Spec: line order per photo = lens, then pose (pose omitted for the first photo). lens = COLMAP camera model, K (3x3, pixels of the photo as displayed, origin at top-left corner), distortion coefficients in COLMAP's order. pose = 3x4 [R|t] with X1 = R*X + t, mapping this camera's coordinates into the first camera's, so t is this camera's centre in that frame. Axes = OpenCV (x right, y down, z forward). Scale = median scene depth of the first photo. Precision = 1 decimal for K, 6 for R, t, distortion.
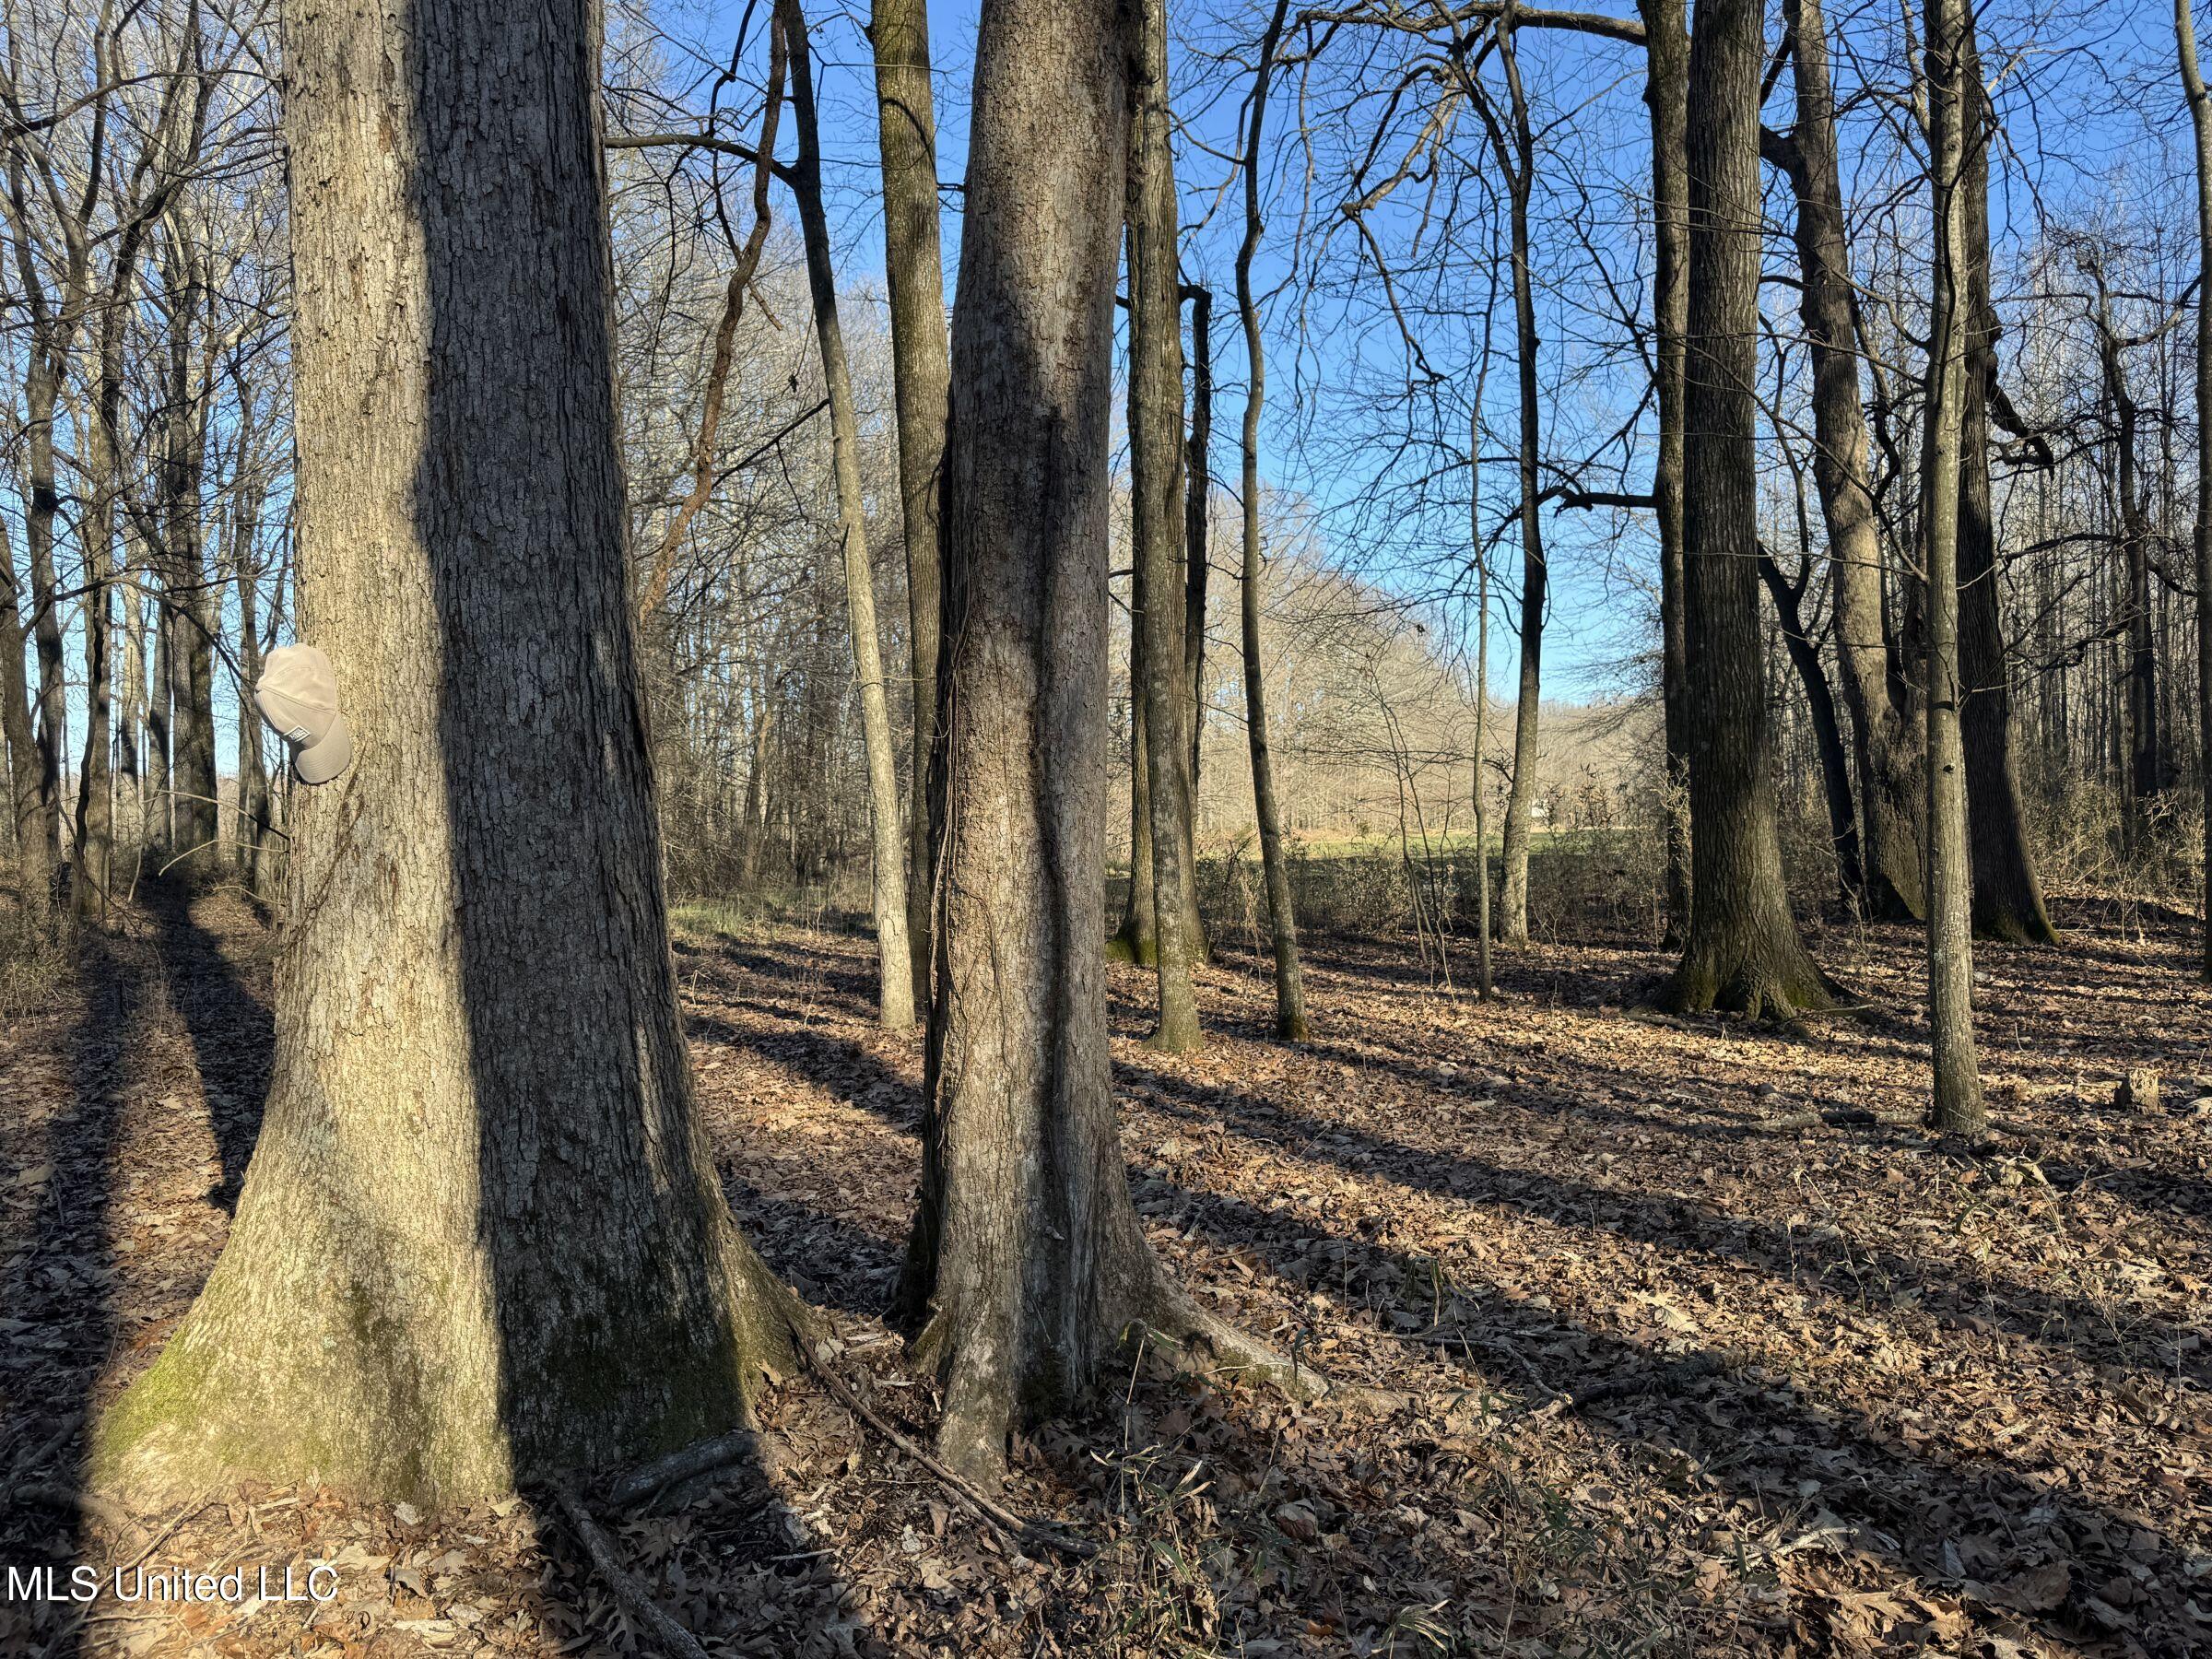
lens RADIAL K [[1686.3, 0, 1105.5], [0, 1686.3, 832.7], [0, 0, 1]] dist [0.009298, -0.000386]
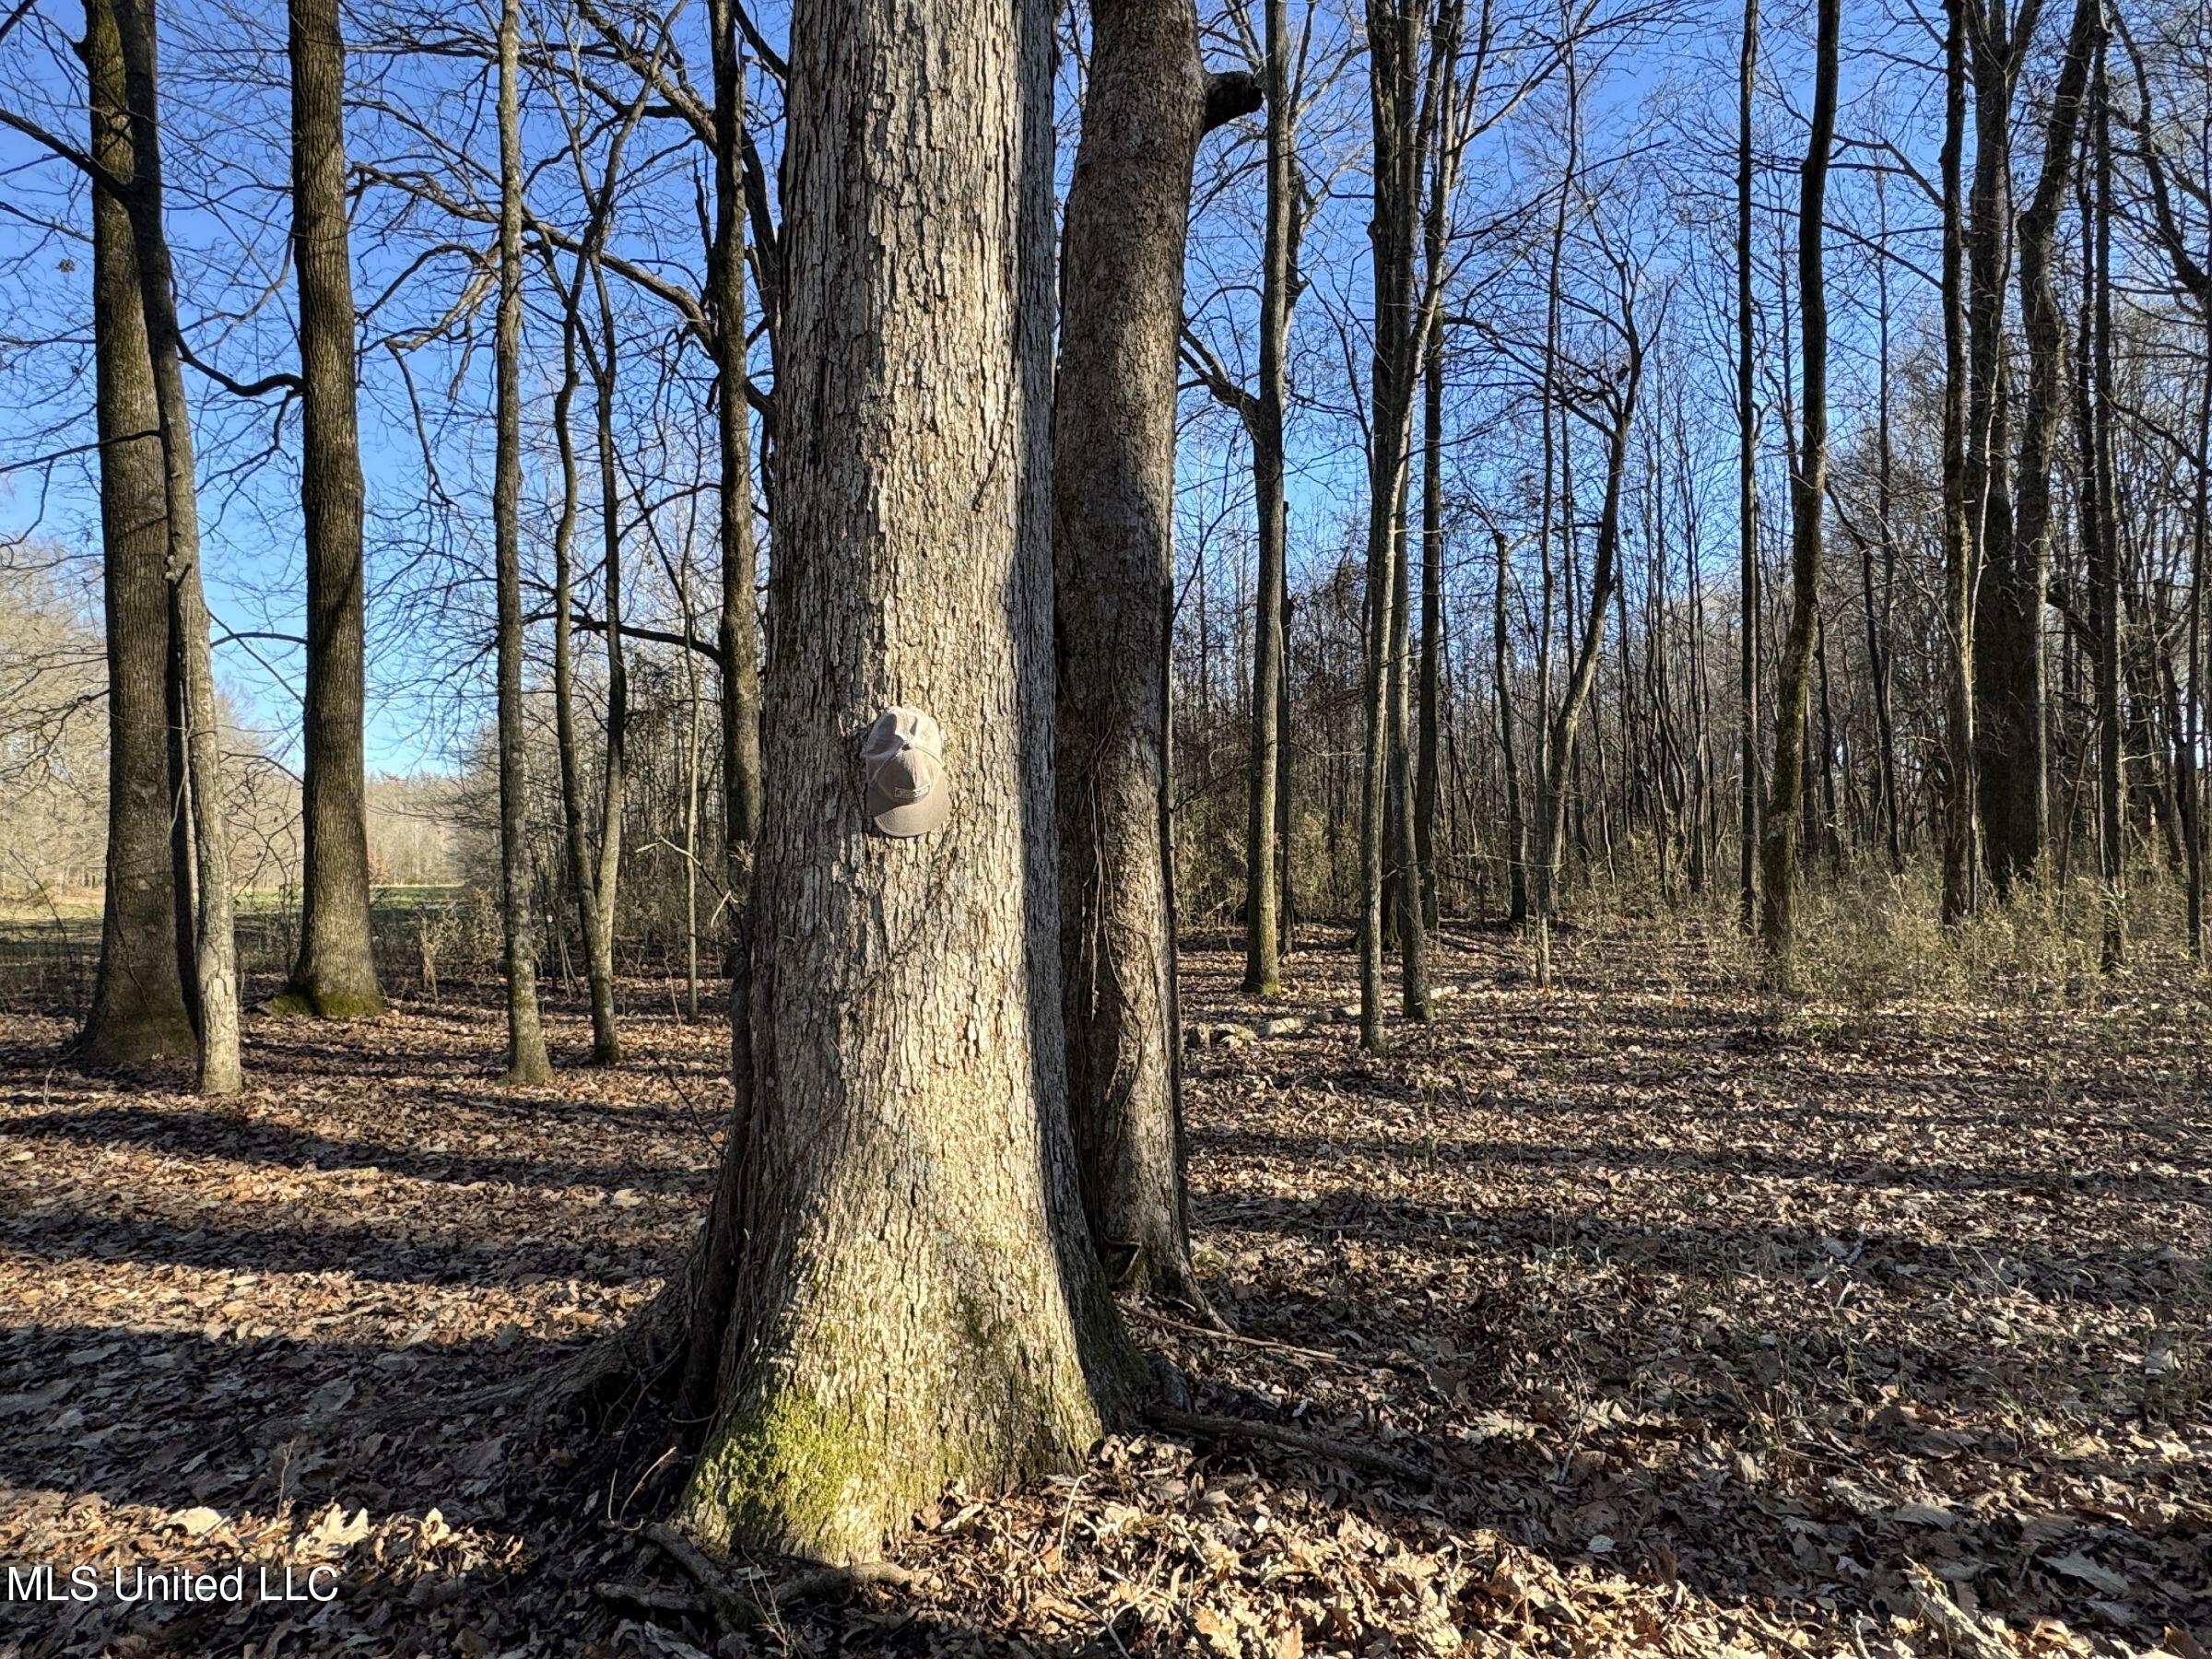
lens RADIAL K [[1297.8, 0, 1105.1], [0, 1297.8, 824.9], [0, 0, 1]] dist [-0.003560, 0.000176]
pose [[0.692809, 0.037490, 0.720146, -0.985702], [-0.002198, 0.998753, -0.049879, 0.004219], [-0.721118, 0.032974, 0.692027, 0.343656]]
